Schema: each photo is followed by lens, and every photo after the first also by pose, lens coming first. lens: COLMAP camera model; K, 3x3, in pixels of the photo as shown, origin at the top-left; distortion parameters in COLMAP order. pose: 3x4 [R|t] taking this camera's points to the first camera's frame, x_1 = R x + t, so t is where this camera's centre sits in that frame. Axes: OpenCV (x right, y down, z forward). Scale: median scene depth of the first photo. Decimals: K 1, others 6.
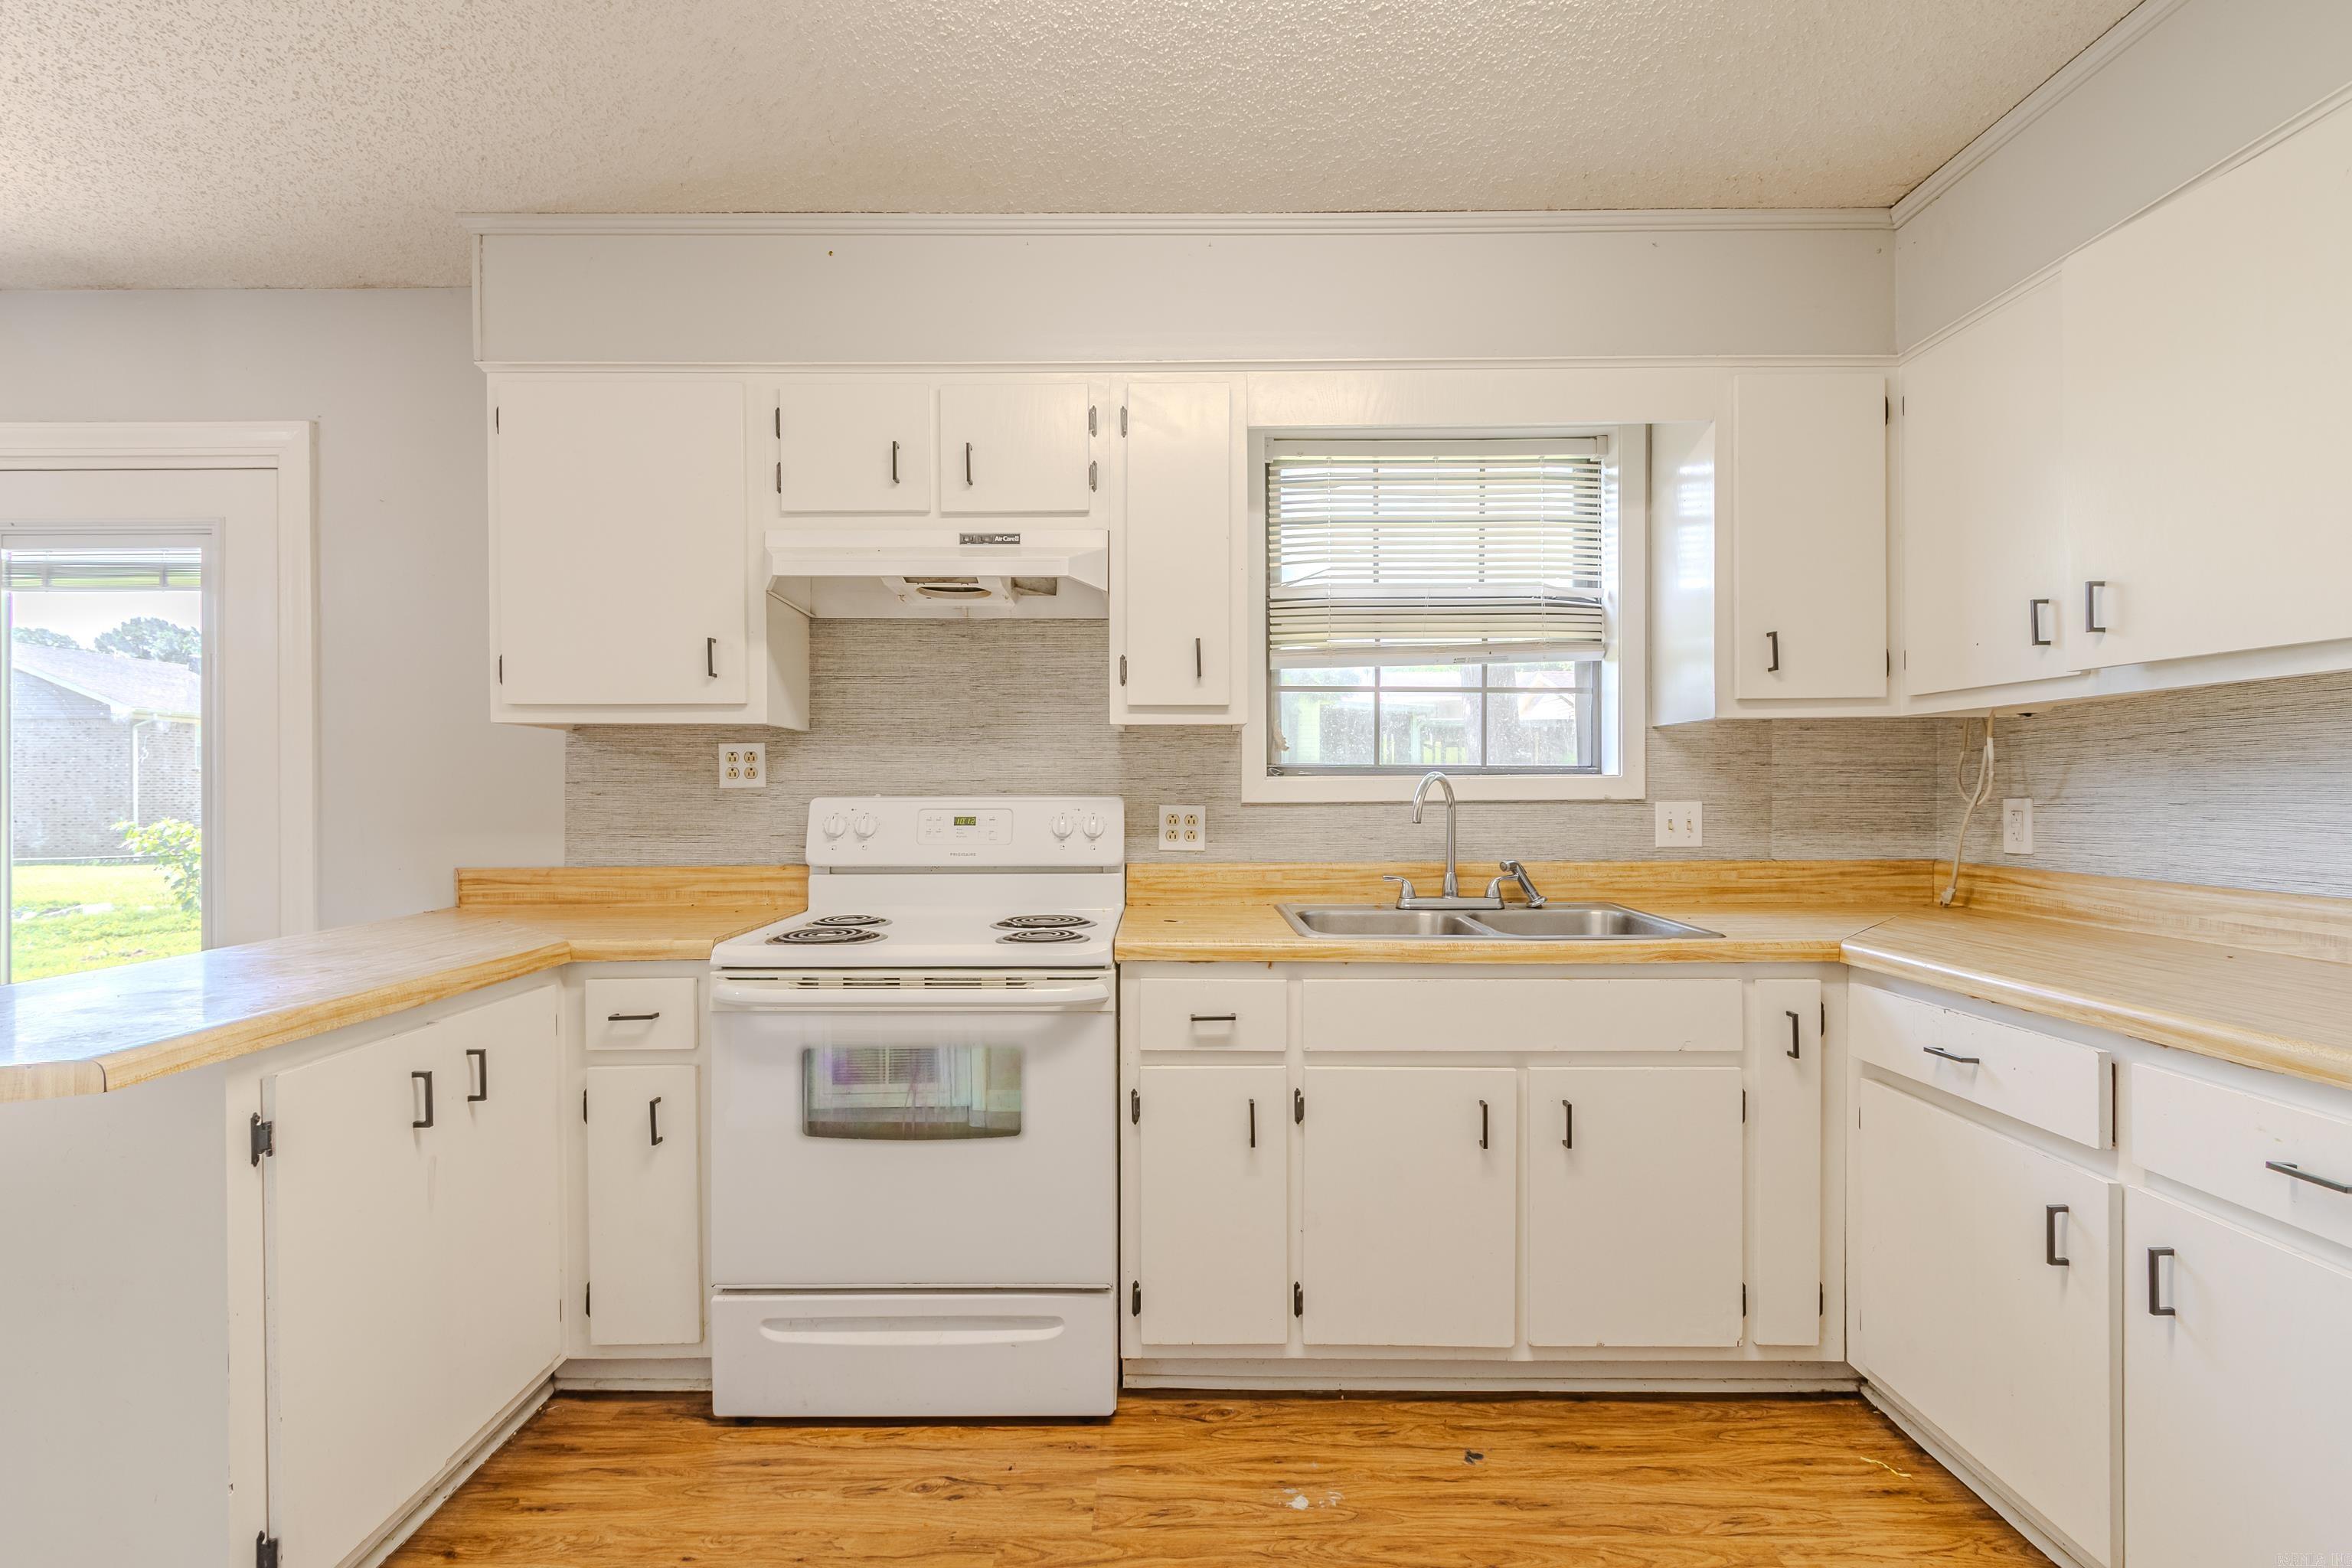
lens RADIAL K [[1069.3, 0, 1169.5], [0, 1069.3, 796.3], [0, 0, 1]] dist [0.005373, -0.000766]
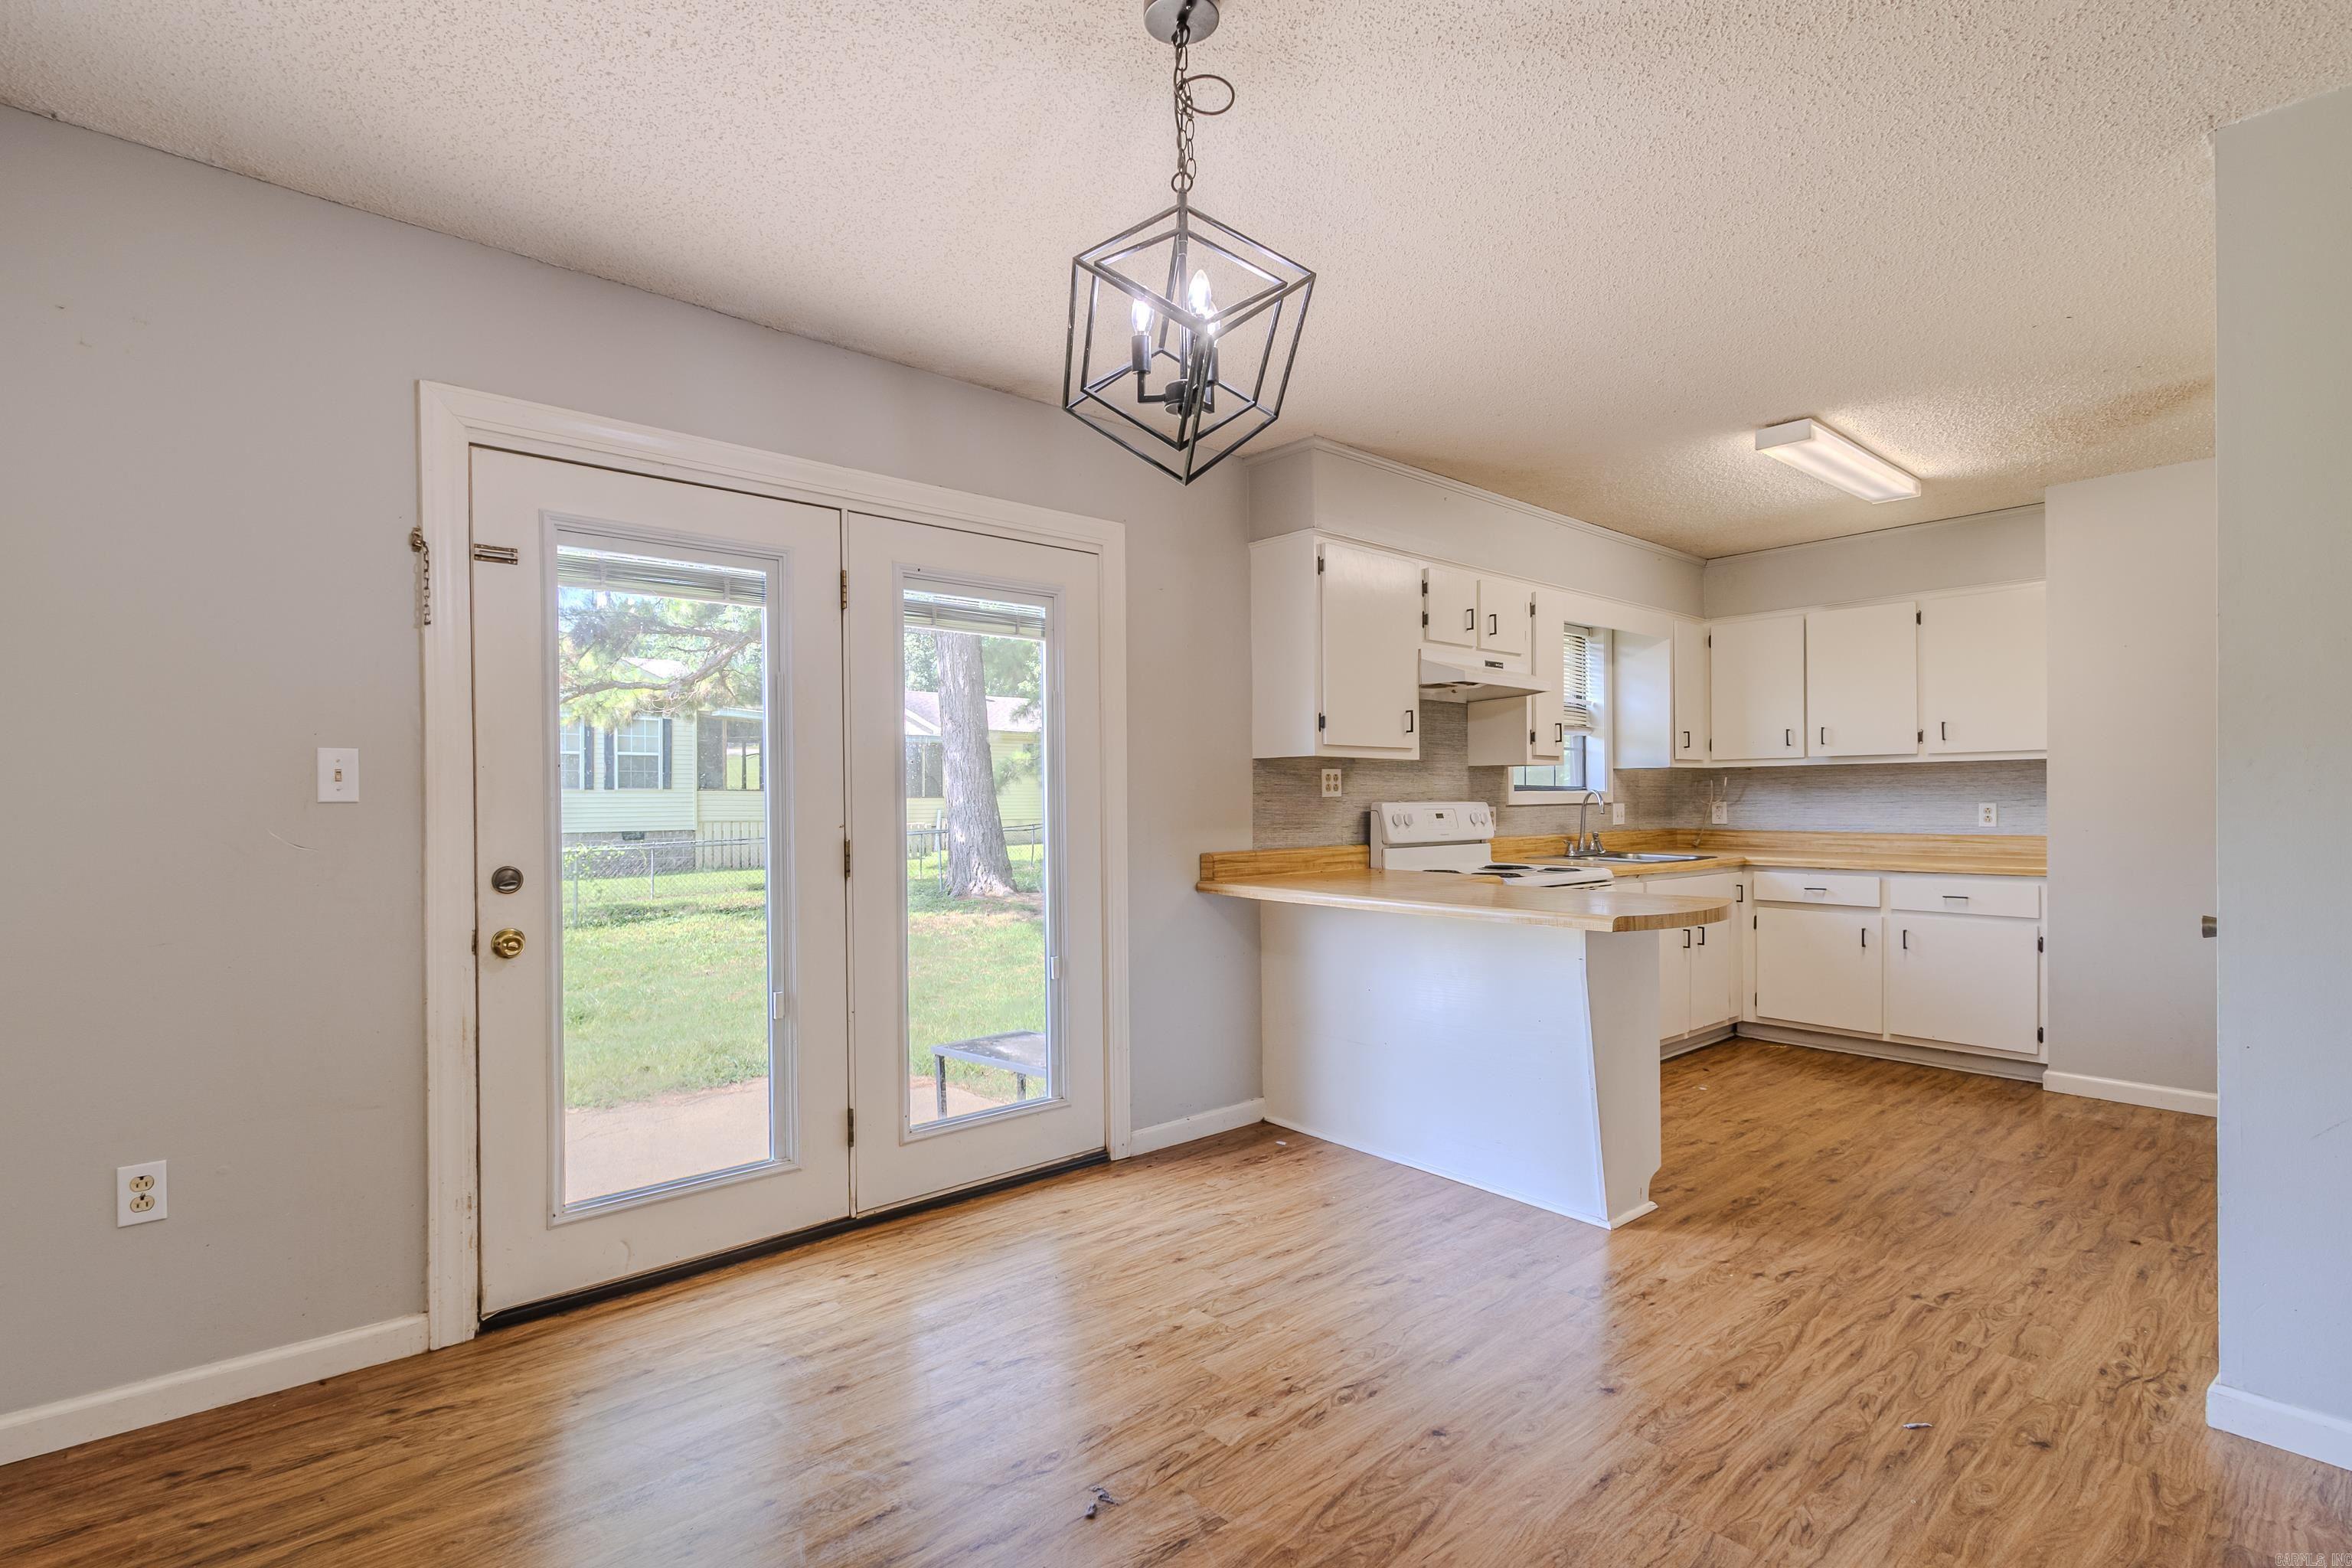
lens RADIAL K [[1092.5, 0, 1156.7], [0, 1092.5, 802.5], [0, 0, 1]] dist [0.009982, -0.004231]
pose [[0.759329, -0.002594, 0.650702, -1.696227], [0.005086, 0.999985, -0.001949, 0.002384], [-0.650687, 0.004790, 0.759331, -0.064662]]
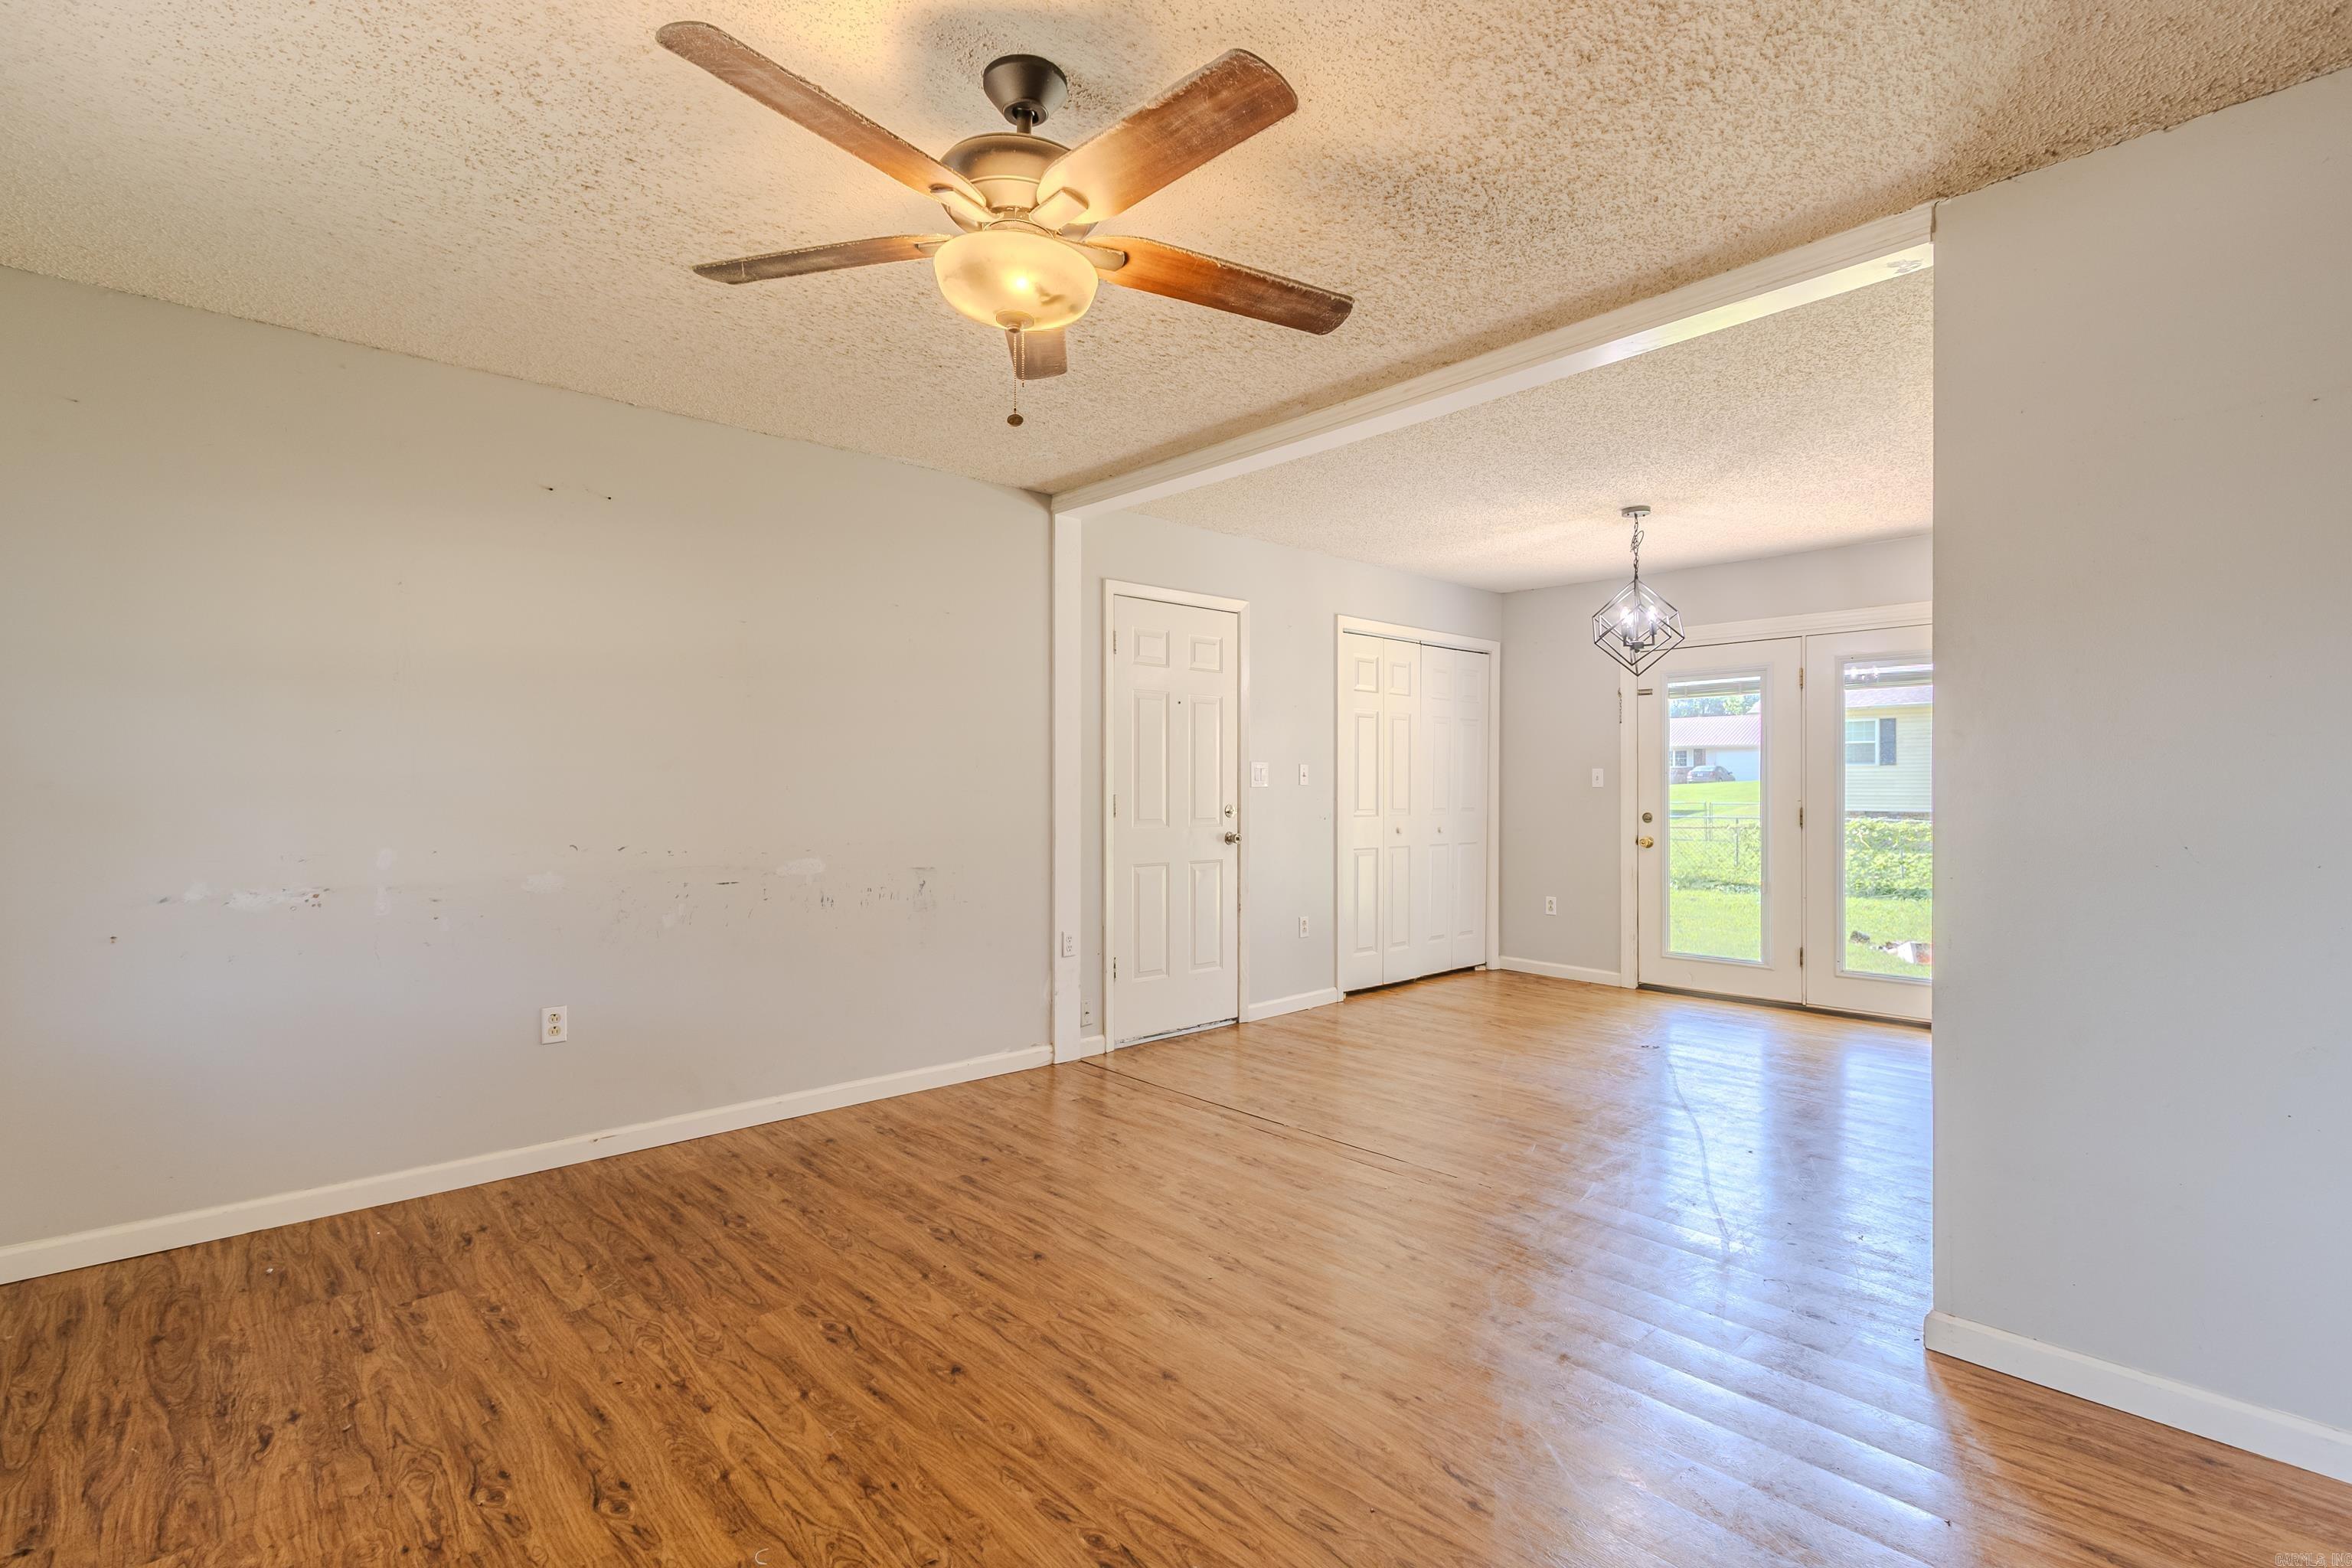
lens RADIAL K [[1092.5, 0, 1164.8], [0, 1092.5, 781.7], [0, 0, 1]] dist [0.009982, -0.004231]
pose [[0.671404, -0.000821, -0.741091, -0.409810], [-0.004679, 0.999975, -0.005348, 0.002252], [0.741077, 0.007058, 0.671383, -1.430534]]
